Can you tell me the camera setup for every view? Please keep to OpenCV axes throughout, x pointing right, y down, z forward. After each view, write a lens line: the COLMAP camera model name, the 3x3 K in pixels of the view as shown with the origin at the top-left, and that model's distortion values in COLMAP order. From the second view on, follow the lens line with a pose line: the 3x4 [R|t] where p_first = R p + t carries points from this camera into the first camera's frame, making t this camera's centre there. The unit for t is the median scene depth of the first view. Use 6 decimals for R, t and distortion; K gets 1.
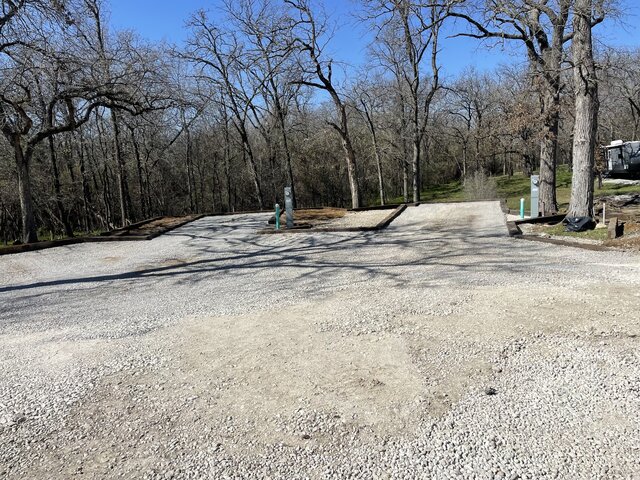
lens RADIAL K [[491.8, 0, 322.0], [0, 491.8, 241.4], [0, 0, 1]] dist [0.088309, -0.132618]
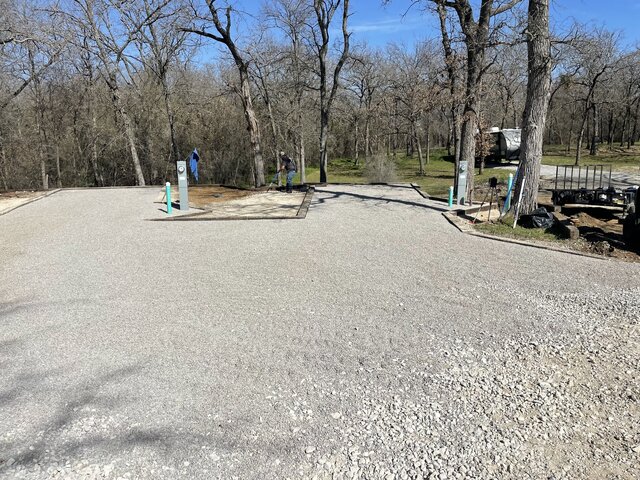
lens RADIAL K [[472.0, 0, 331.2], [0, 472.0, 239.6], [0, 0, 1]] dist [0.089686, -0.098239]
pose [[0.962167, 0.001135, 0.272457, -0.036333], [-0.017467, 0.998191, 0.057526, -0.024778], [-0.271898, -0.060109, 0.960447, 0.153081]]
